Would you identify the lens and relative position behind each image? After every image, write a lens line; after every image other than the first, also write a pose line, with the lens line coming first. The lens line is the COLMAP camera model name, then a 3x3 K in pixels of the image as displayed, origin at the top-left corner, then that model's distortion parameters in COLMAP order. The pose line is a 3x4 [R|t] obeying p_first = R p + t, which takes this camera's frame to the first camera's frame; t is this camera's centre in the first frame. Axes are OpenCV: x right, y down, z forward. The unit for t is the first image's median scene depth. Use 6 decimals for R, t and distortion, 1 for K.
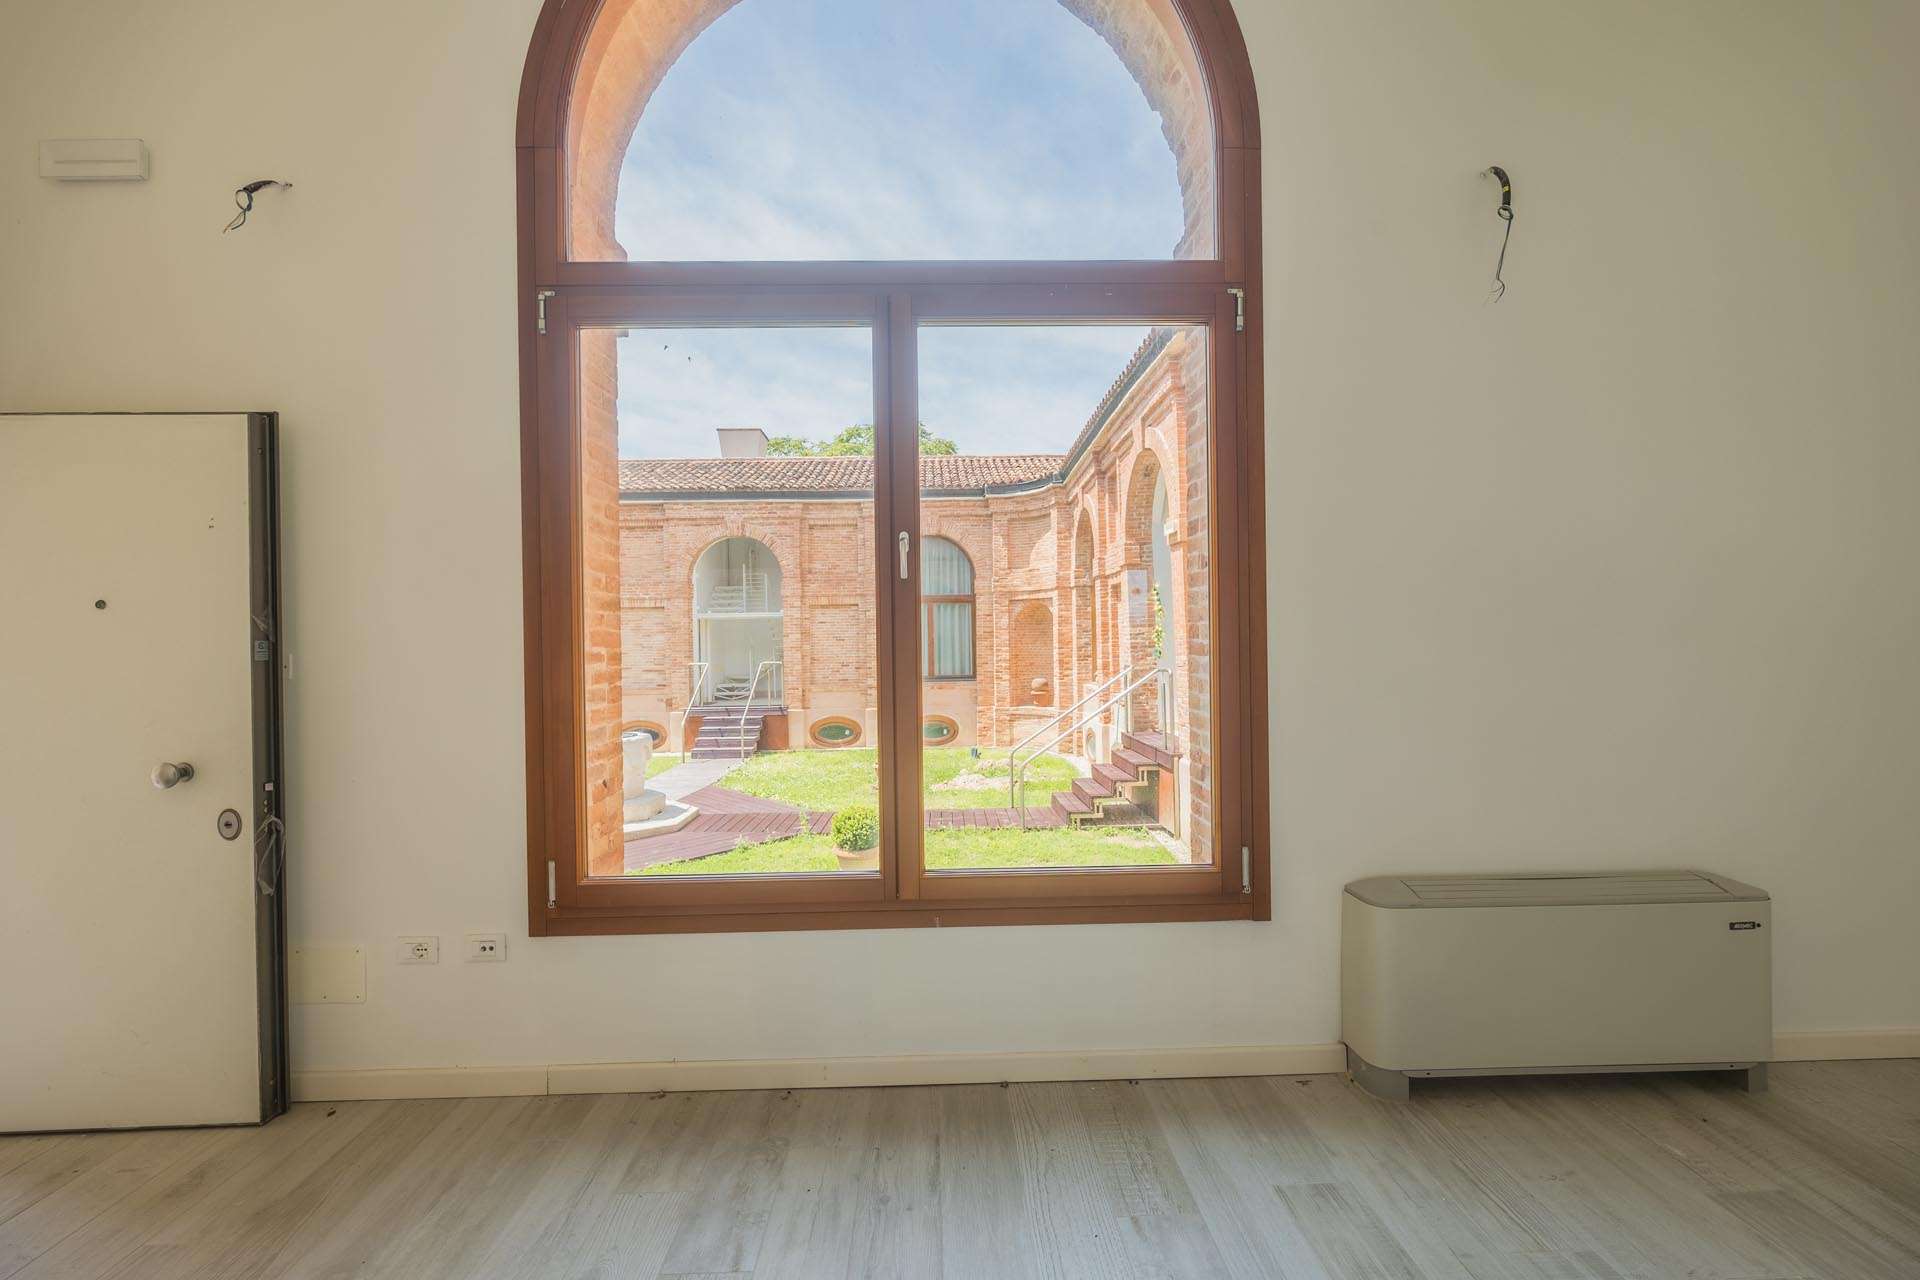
lens RADIAL K [[772.9, 0, 961.9], [0, 772.9, 644.4], [0, 0, 1]] dist [0.001608, -0.000612]
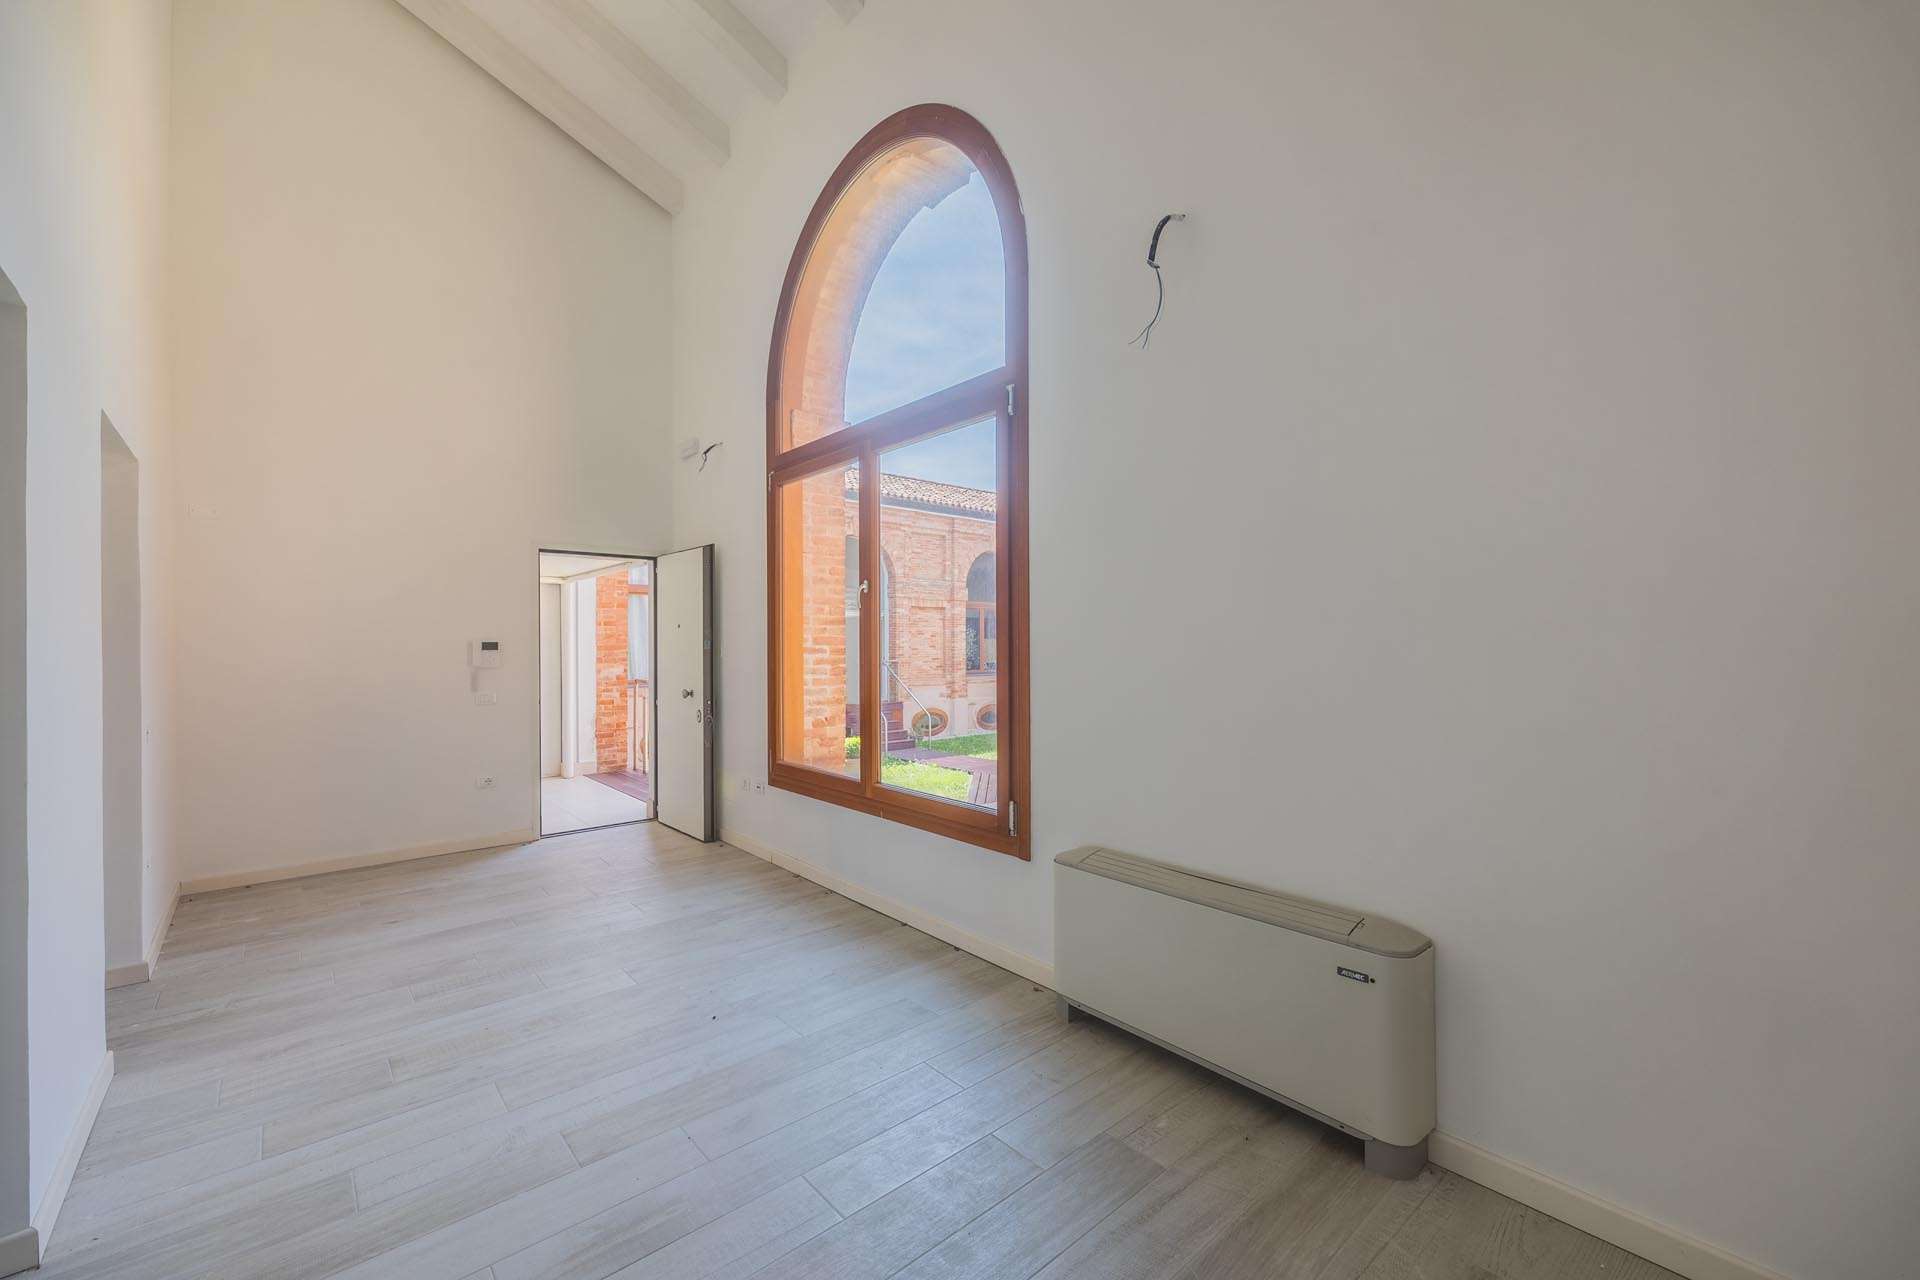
lens RADIAL K [[772.9, 0, 964.9], [0, 772.9, 648.5], [0, 0, 1]] dist [0.001608, -0.000612]
pose [[0.639913, 0.017904, -0.768239, 0.191031], [-0.009871, 0.999838, 0.015079, -0.003222], [0.768384, -0.002066, 0.639986, 0.011227]]
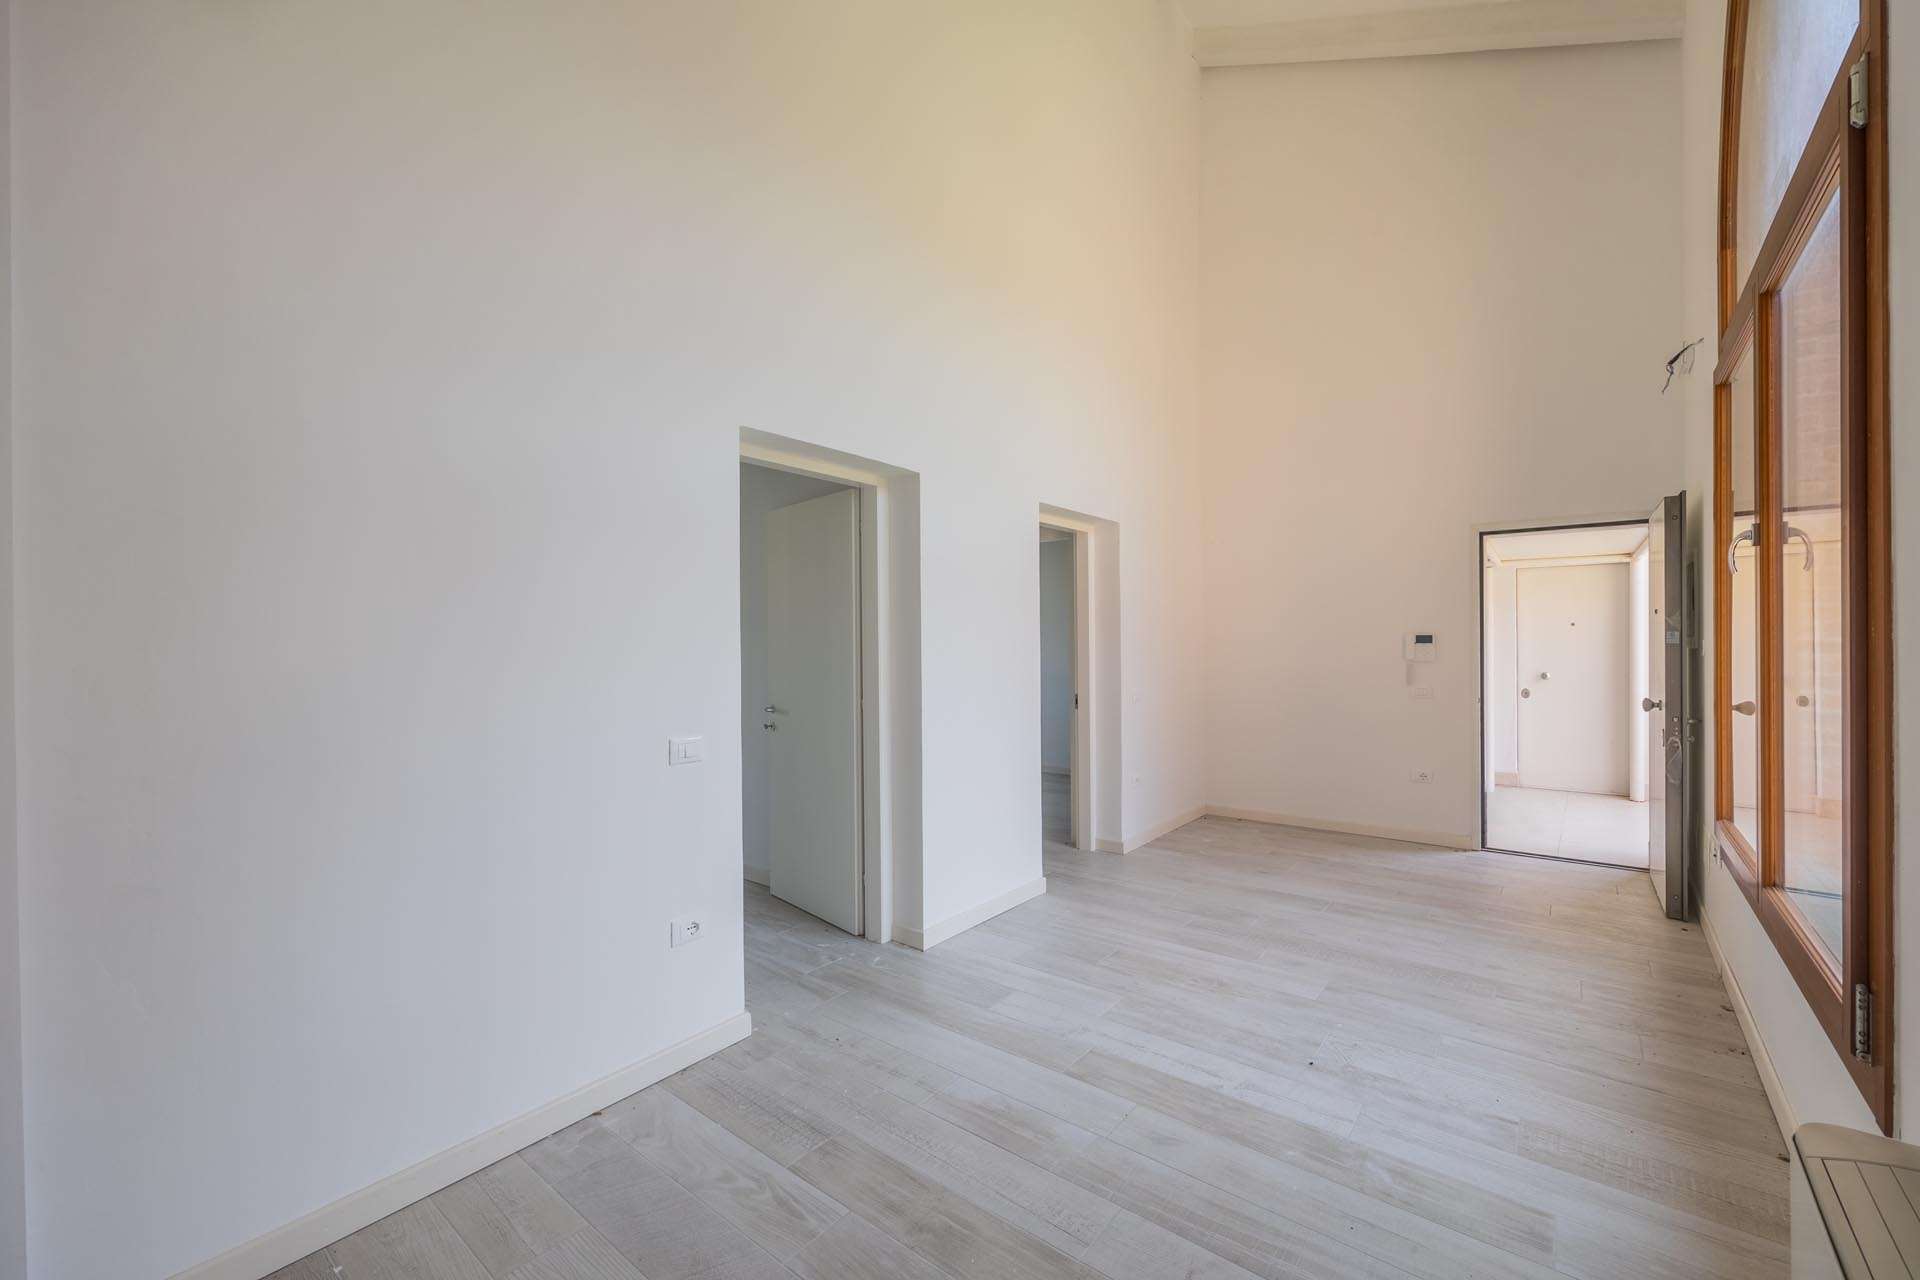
lens RADIAL K [[772.9, 0, 952.1], [0, 772.9, 645.3], [0, 0, 1]] dist [0.001608, -0.000612]
pose [[-0.656159, 0.023103, -0.754269, 0.182970], [0.013366, 0.999730, 0.018995, -0.003459], [0.754504, 0.002382, -0.656291, 0.122441]]
